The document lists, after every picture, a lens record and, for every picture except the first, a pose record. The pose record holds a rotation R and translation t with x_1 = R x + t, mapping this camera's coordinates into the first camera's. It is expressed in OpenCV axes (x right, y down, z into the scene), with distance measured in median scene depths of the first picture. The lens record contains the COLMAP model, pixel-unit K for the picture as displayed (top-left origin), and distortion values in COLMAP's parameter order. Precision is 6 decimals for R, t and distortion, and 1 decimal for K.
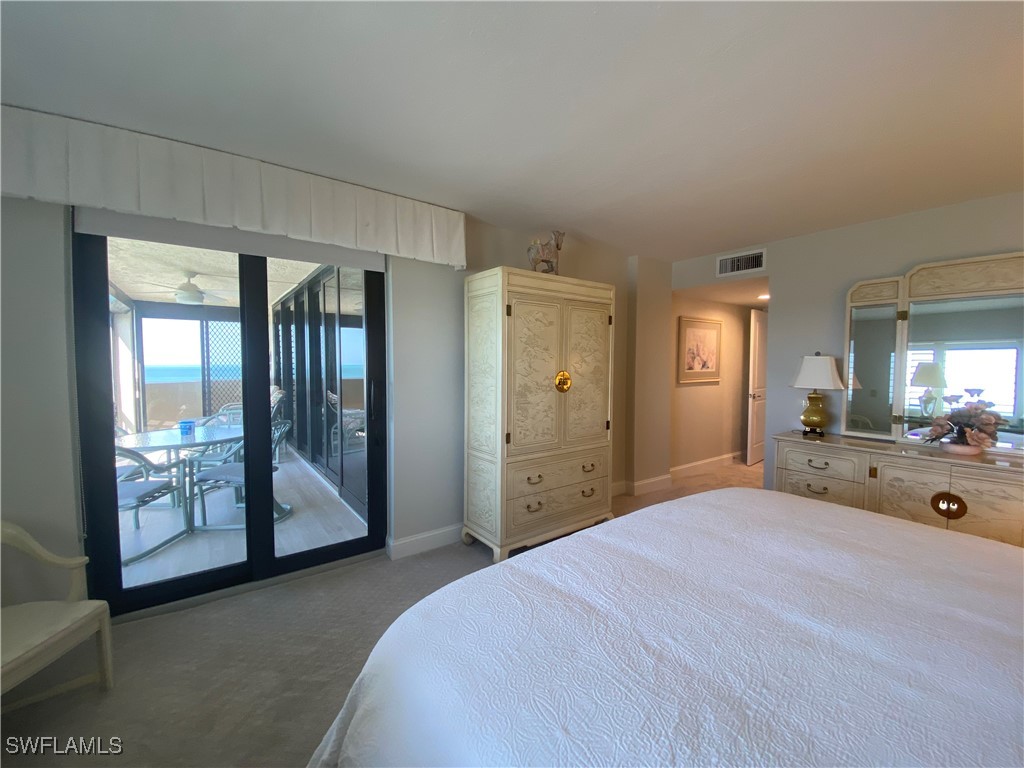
lens RADIAL K [[422.4, 0, 516.0], [0, 422.4, 384.9], [0, 0, 1]] dist [-0.000719, -0.000098]
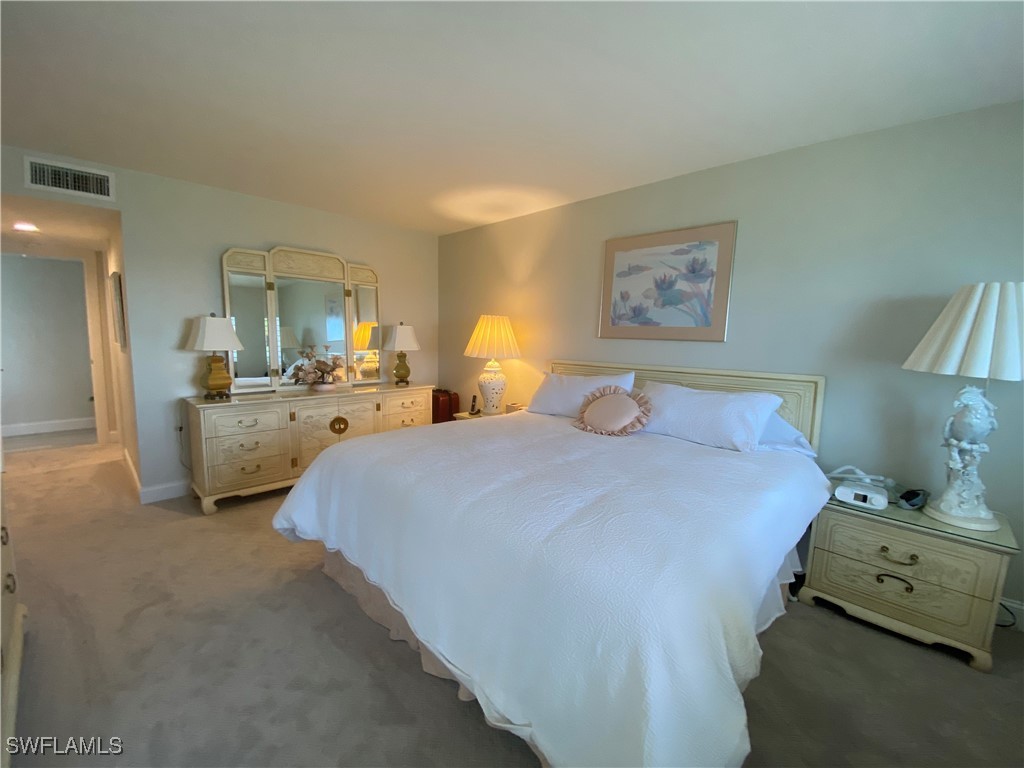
lens RADIAL K [[422.4, 0, 516.0], [0, 422.4, 384.9], [0, 0, 1]] dist [-0.000719, -0.000098]
pose [[-0.148153, -0.129676, 0.980426, -0.429463], [0.025093, 0.990554, 0.134807, -0.031941], [-0.988646, 0.044574, -0.143499, 0.525493]]
